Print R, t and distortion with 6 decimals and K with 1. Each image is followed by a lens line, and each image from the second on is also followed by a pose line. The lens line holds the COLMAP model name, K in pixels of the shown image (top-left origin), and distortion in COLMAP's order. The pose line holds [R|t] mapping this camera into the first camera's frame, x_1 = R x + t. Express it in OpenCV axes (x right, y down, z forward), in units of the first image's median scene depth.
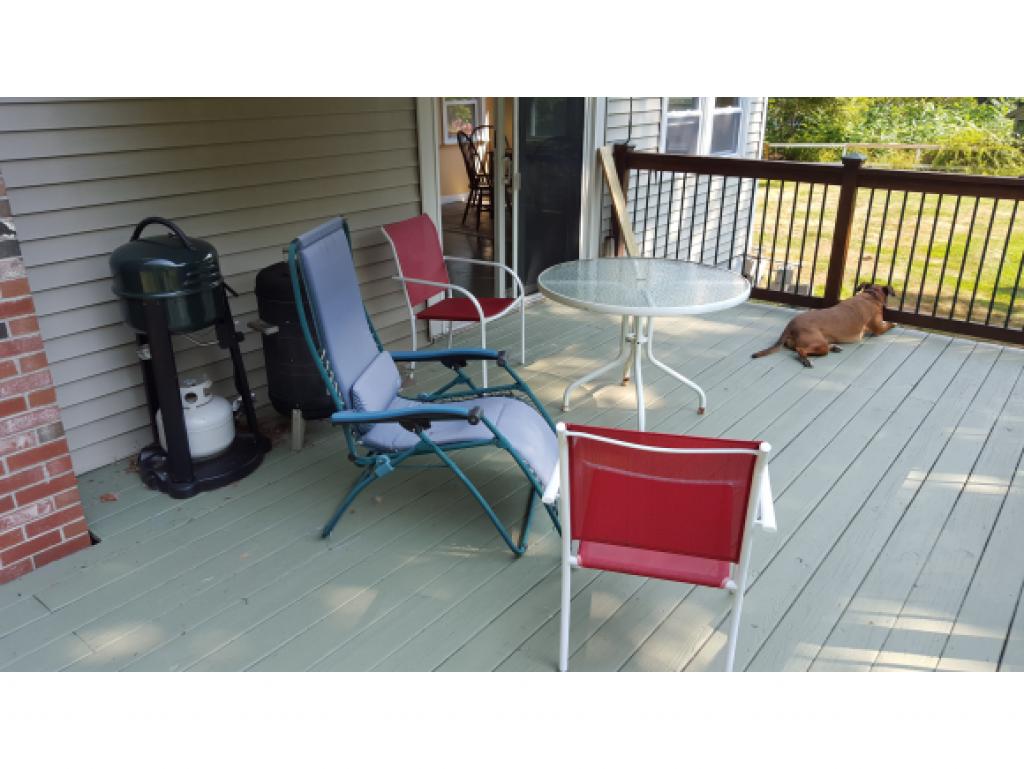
lens RADIAL K [[784.3, 0, 499.7], [0, 784.3, 386.4], [0, 0, 1]] dist [0.076642, -0.094492]
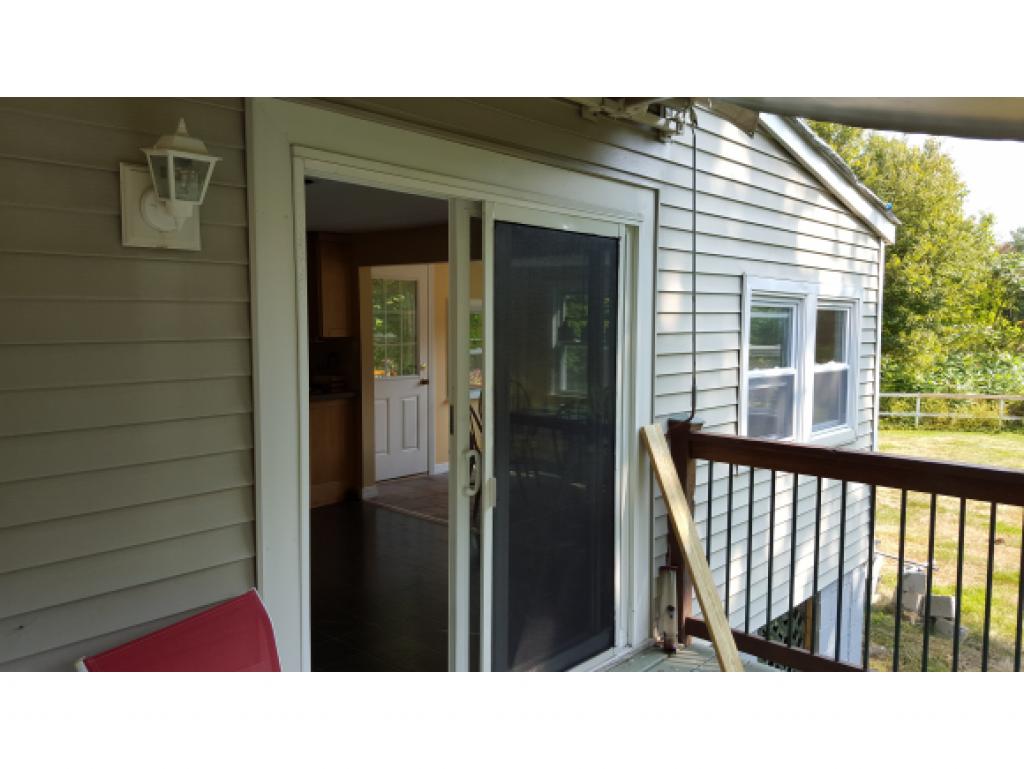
lens RADIAL K [[784.3, 0, 499.7], [0, 784.3, 386.4], [0, 0, 1]] dist [0.076642, -0.094492]
pose [[0.997597, 0.005978, -0.069020, 0.047590], [-0.025857, 0.956406, -0.290892, -0.126910], [0.064273, 0.291978, 0.954263, 0.338668]]
